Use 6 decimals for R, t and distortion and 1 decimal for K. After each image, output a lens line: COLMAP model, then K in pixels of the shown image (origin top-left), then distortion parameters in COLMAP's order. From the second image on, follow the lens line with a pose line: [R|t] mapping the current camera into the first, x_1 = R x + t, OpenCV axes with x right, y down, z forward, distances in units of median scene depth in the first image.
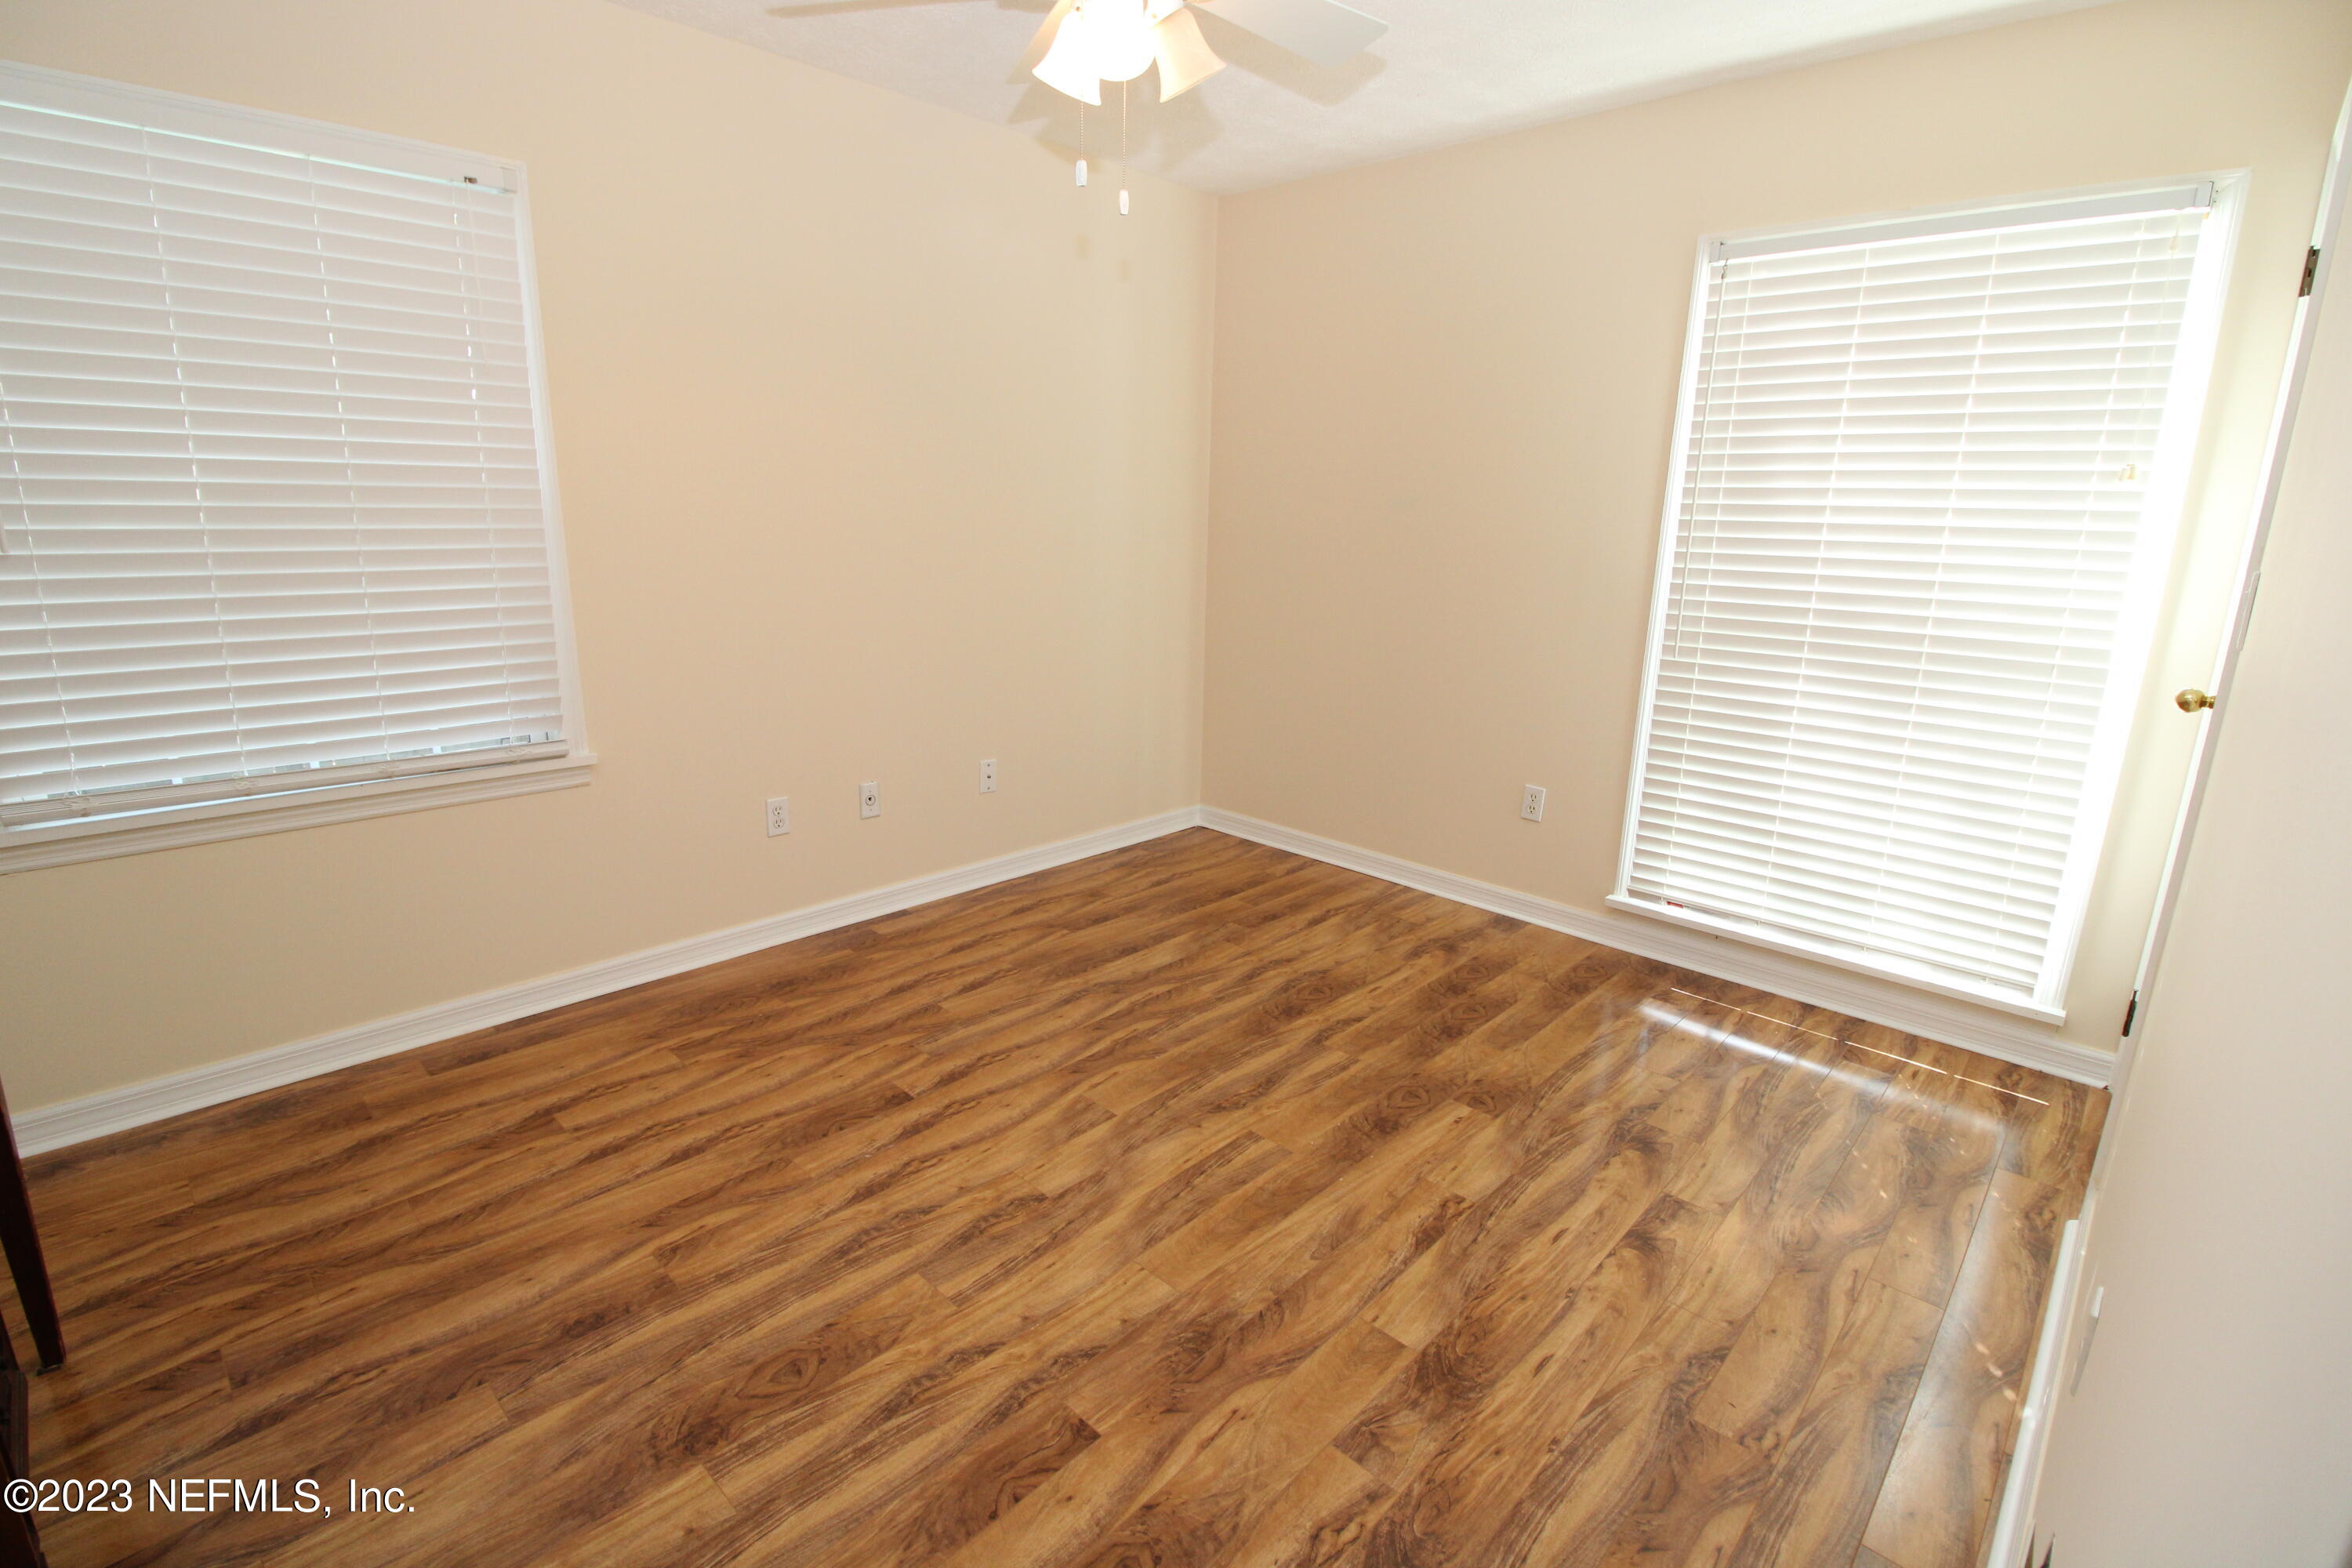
lens RADIAL K [[1089.4, 0, 1171.8], [0, 1089.4, 773.3], [0, 0, 1]] dist [-0.000202, -0.013114]
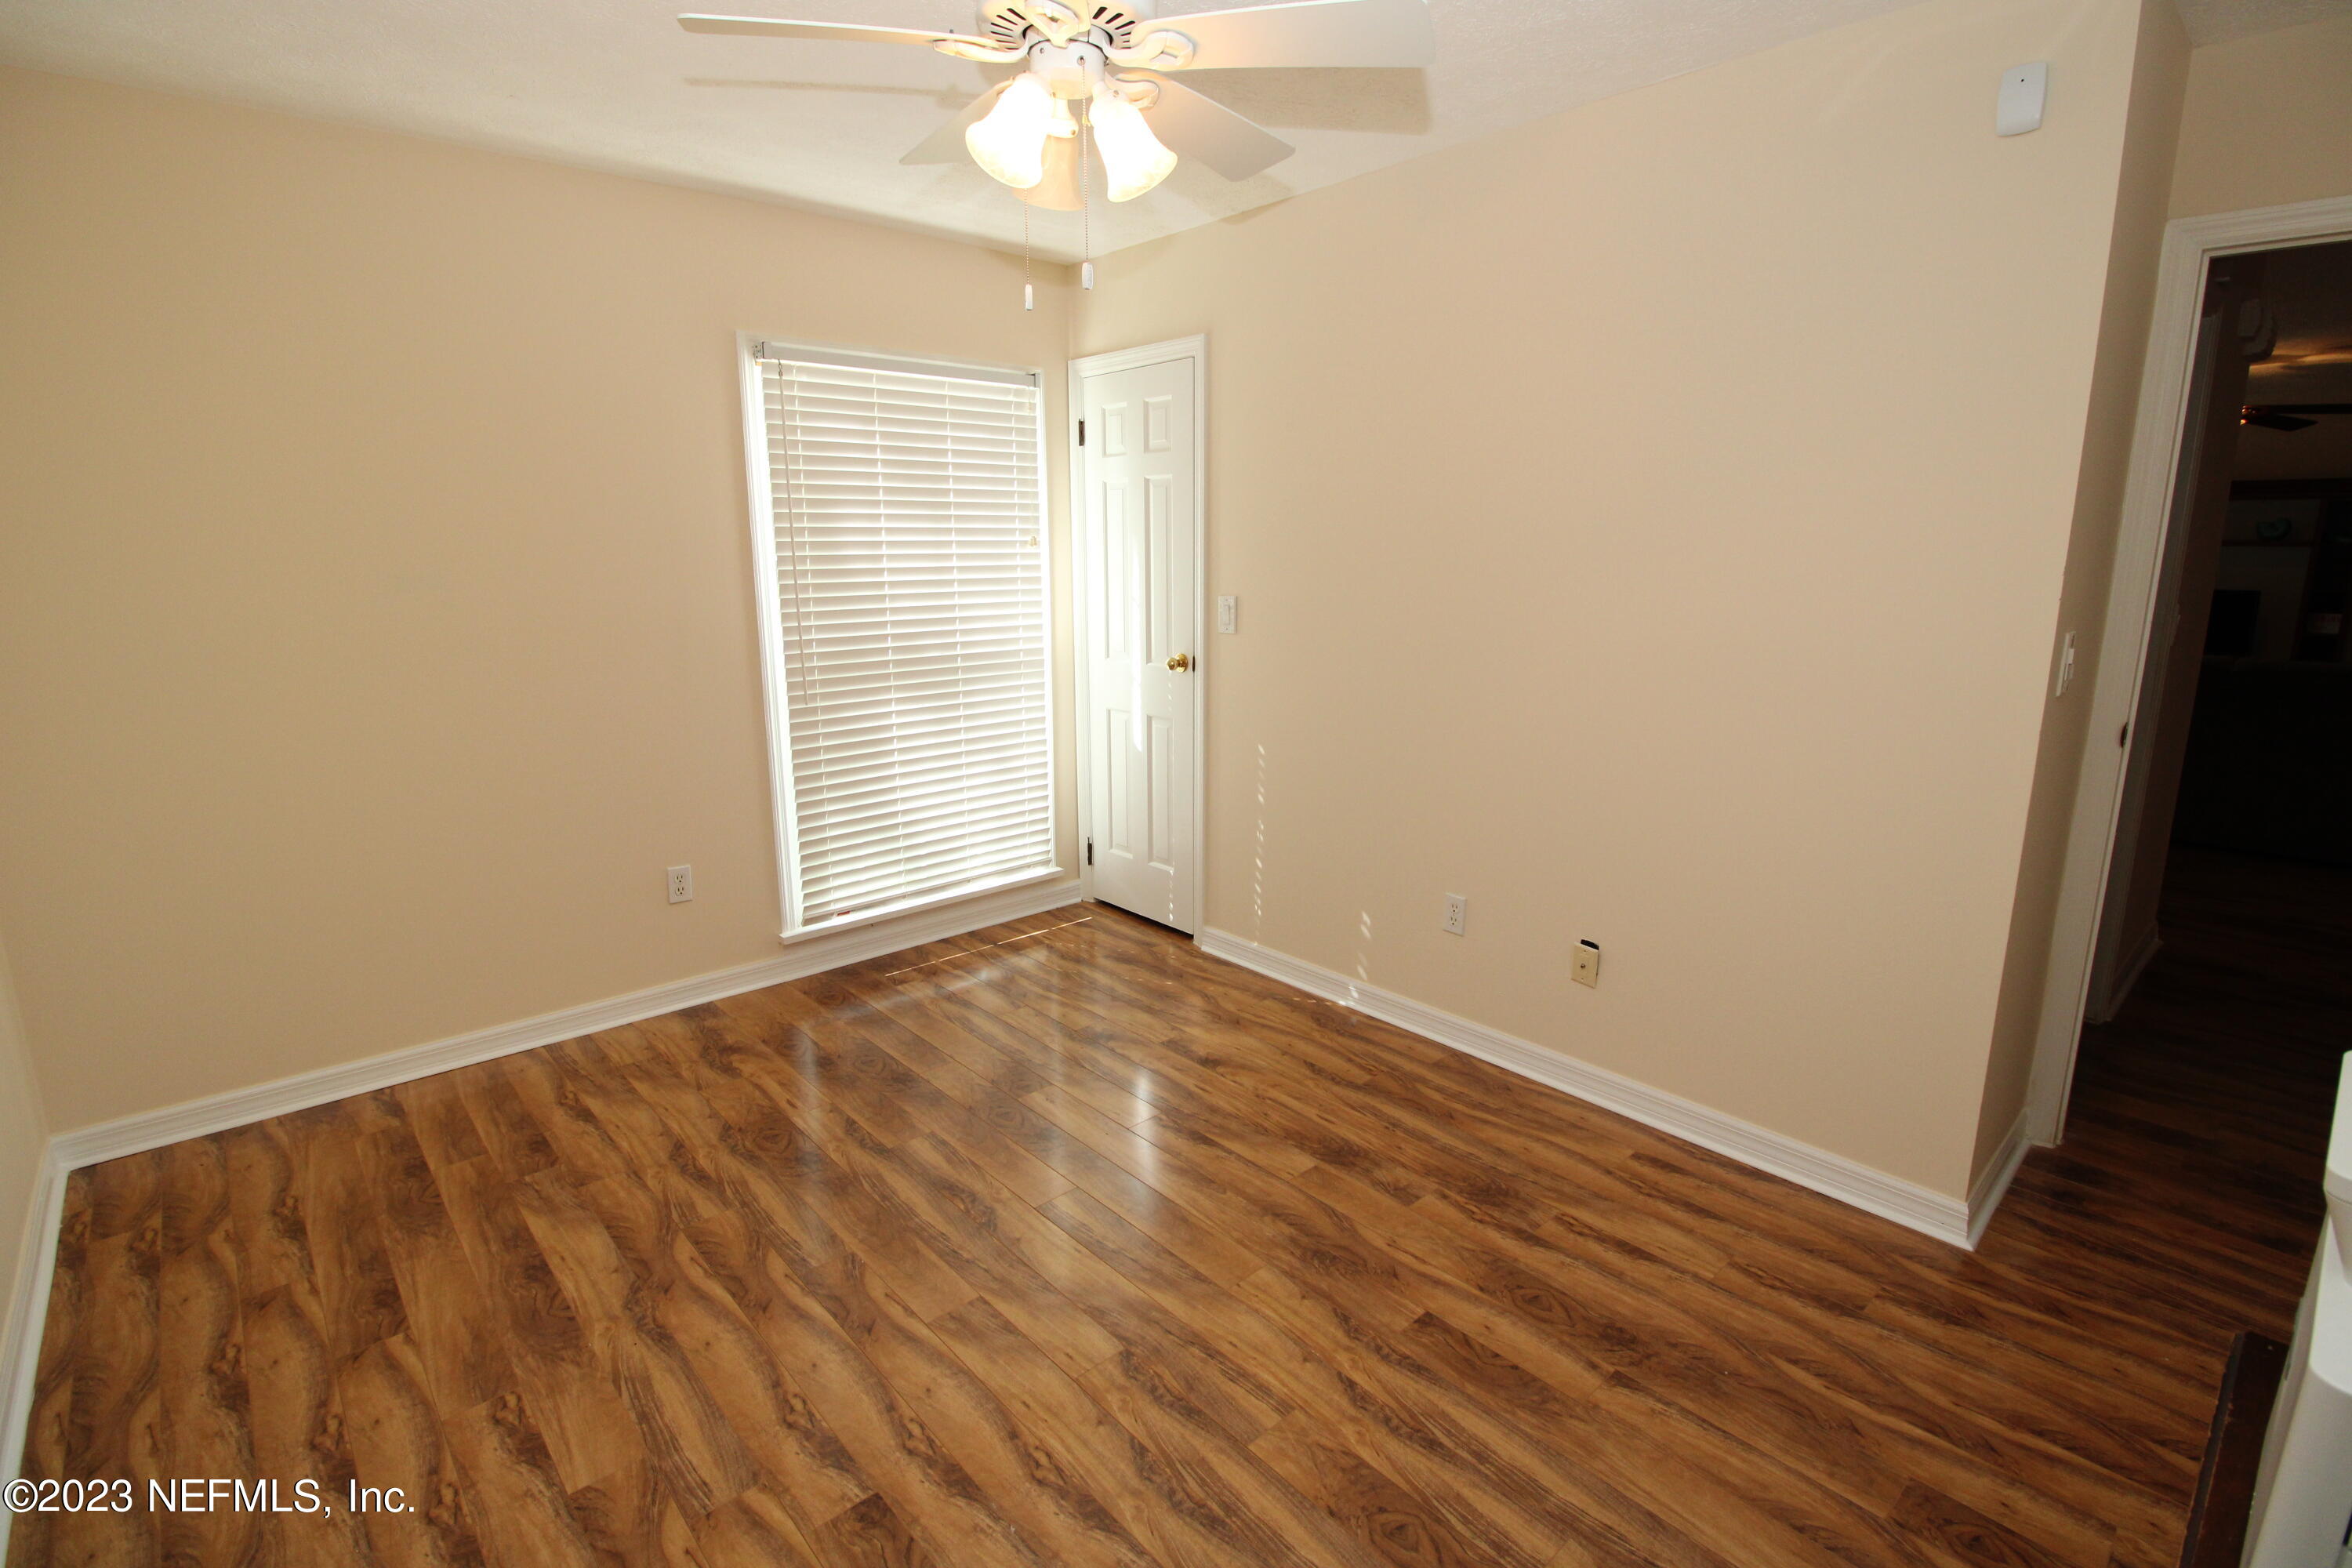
lens RADIAL K [[1089.4, 0, 1169.4], [0, 1089.4, 780.3], [0, 0, 1]] dist [-0.000202, -0.013114]
pose [[0.077476, -0.233428, 0.969283, -0.706647], [0.244405, 0.946987, 0.208523, -0.200749], [-0.966573, 0.220742, 0.130420, 0.578257]]
